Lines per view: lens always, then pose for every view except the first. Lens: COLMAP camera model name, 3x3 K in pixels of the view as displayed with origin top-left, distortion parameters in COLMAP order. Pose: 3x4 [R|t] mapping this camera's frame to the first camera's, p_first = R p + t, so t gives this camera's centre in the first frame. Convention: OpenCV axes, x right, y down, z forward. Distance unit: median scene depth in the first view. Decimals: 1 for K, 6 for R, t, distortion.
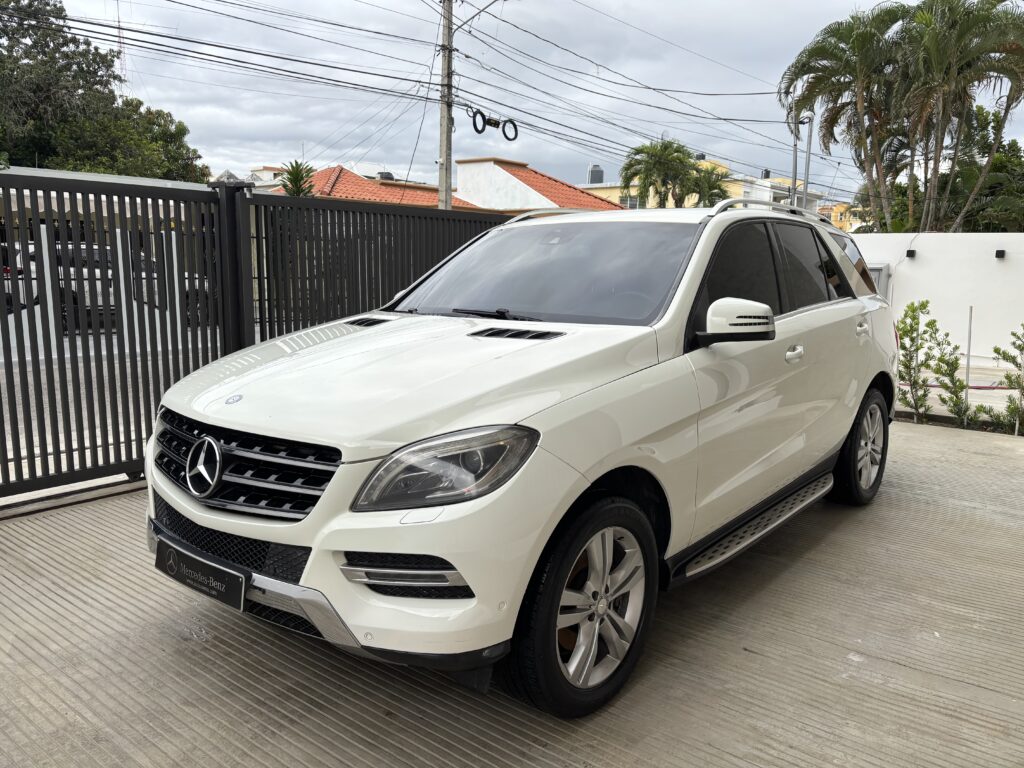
lens RADIAL K [[777.3, 0, 505.2], [0, 777.3, 390.1], [0, 0, 1]] dist [0.012857, 0.001715]
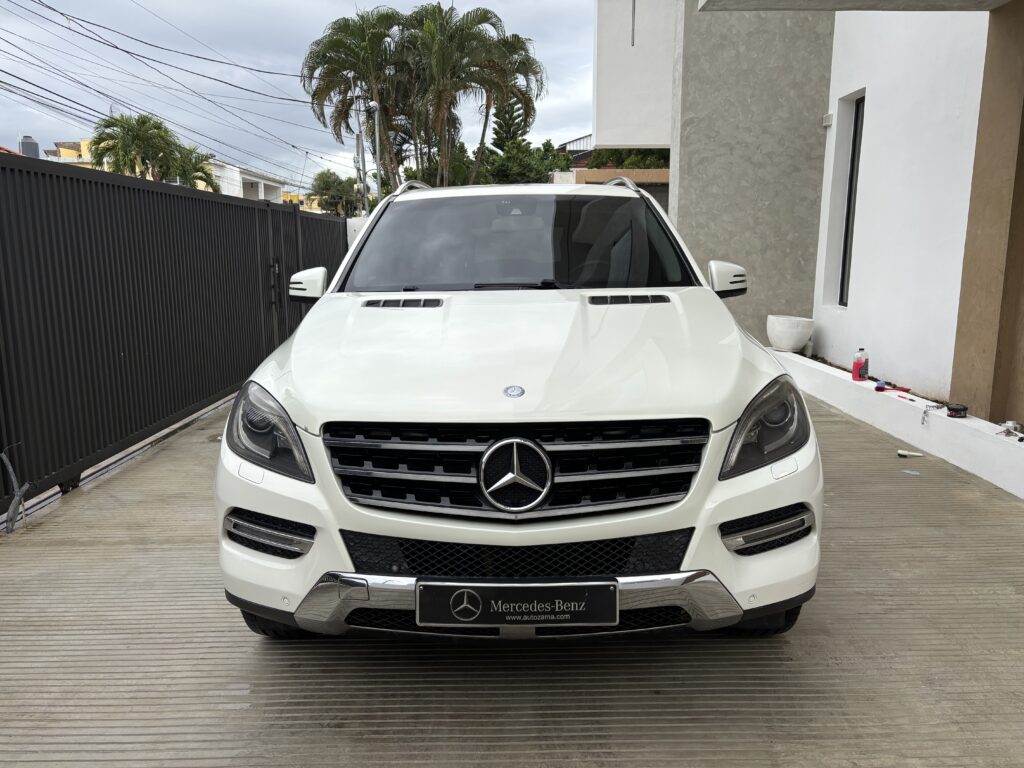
lens RADIAL K [[777.3, 0, 505.2], [0, 777.3, 390.1], [0, 0, 1]] dist [0.012857, 0.001715]
pose [[0.773077, -0.129308, 0.620992, -0.861768], [0.119351, 0.991168, 0.057808, -0.038230], [-0.622983, 0.029426, 0.781682, 0.349989]]
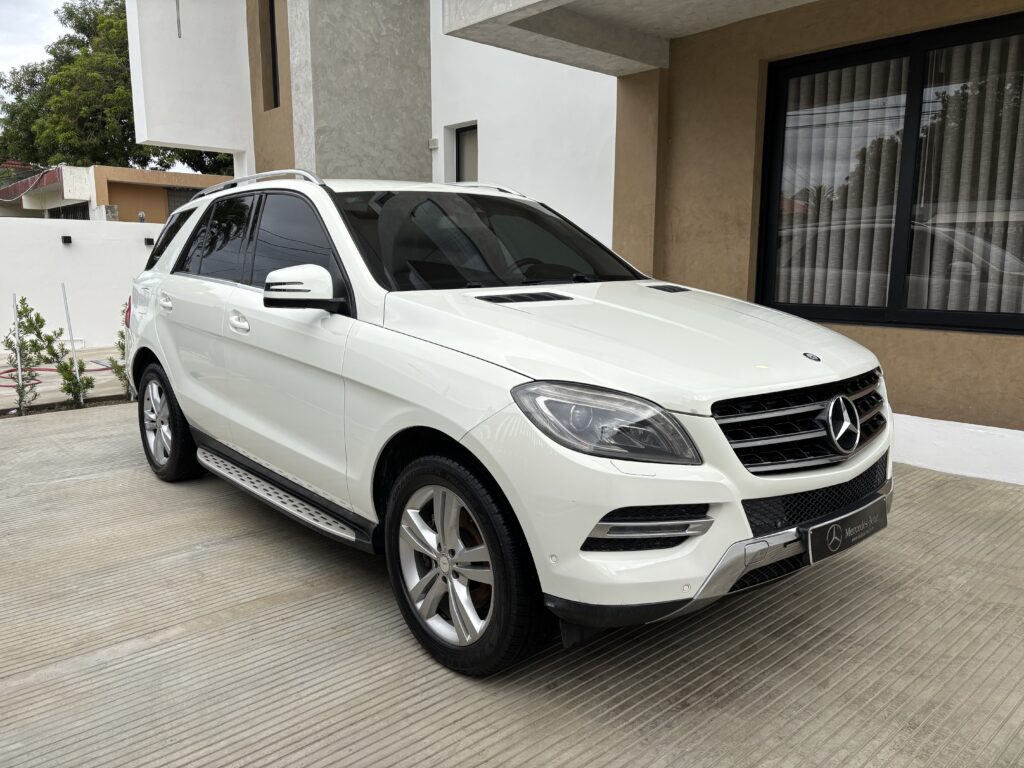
lens RADIAL K [[783.5, 0, 494.9], [0, 783.5, 382.5], [0, 0, 1]] dist [0.004019, 0.004828]
pose [[0.148152, -0.163856, 0.975296, -1.389514], [0.163497, 0.976667, 0.139250, -0.164504], [-0.975356, 0.138828, 0.171486, 1.218478]]
